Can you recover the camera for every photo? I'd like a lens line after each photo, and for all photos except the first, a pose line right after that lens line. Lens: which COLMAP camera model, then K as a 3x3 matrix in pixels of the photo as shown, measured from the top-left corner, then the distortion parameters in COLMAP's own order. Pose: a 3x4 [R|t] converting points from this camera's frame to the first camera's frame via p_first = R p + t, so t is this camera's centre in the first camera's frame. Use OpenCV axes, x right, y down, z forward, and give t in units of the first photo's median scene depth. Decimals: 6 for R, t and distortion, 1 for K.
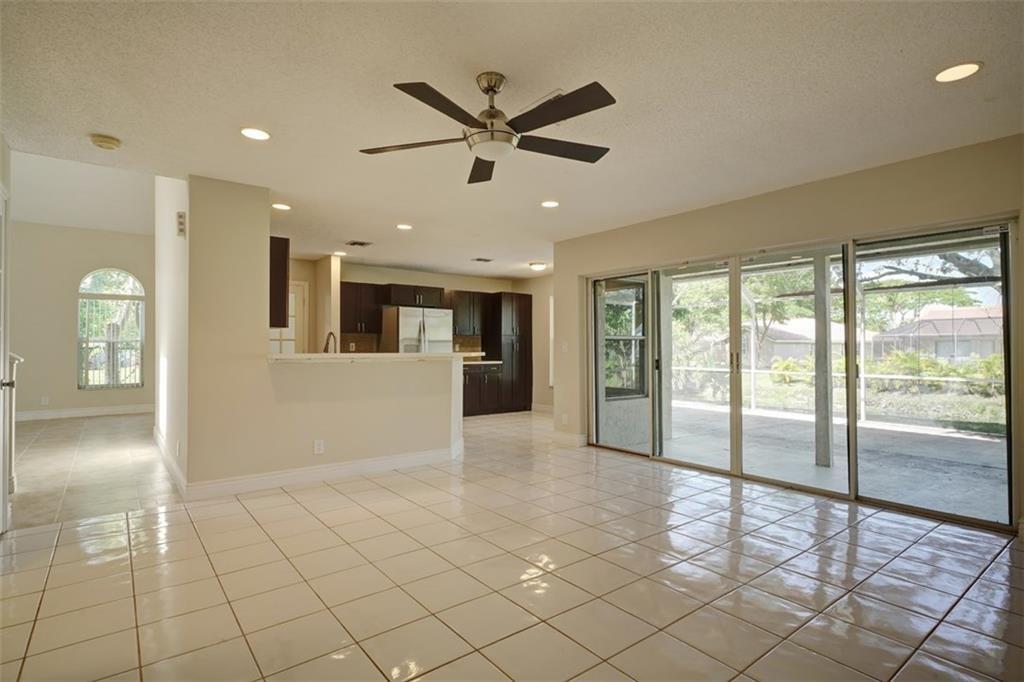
lens RADIAL K [[510.9, 0, 508.1], [0, 510.9, 344.1], [0, 0, 1]] dist [-0.000698, 0.000010]
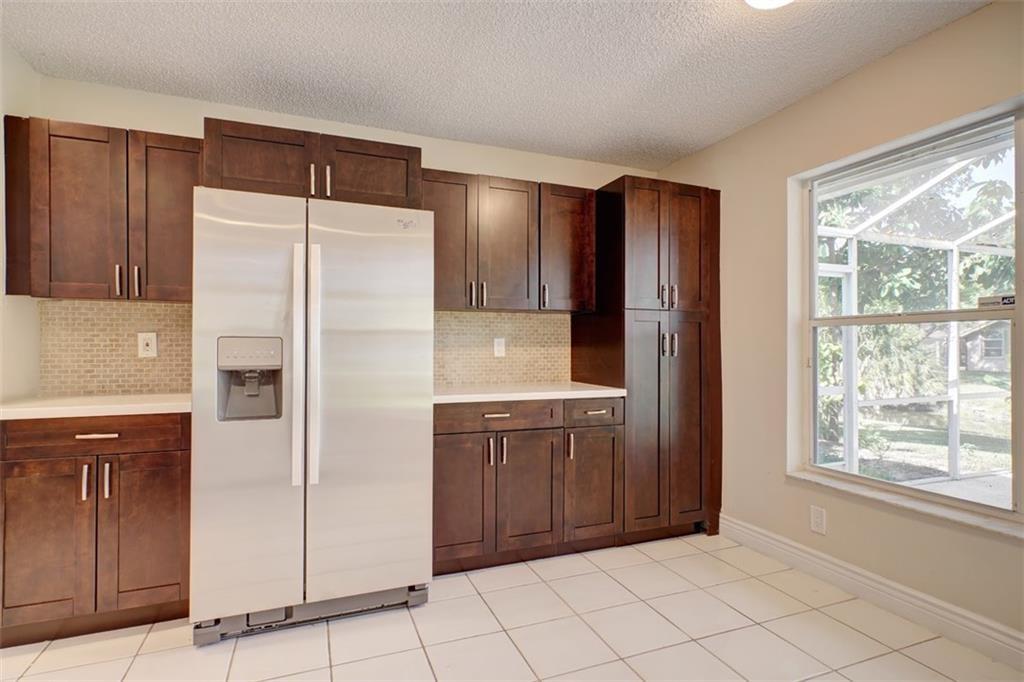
lens RADIAL K [[510.9, 0, 508.1], [0, 510.9, 344.1], [0, 0, 1]] dist [-0.000698, 0.000010]
pose [[0.960911, -0.000138, -0.276857, 0.005928], [0.000963, 0.999995, 0.002844, 0.003963], [0.276855, -0.003000, 0.960907, 0.653424]]
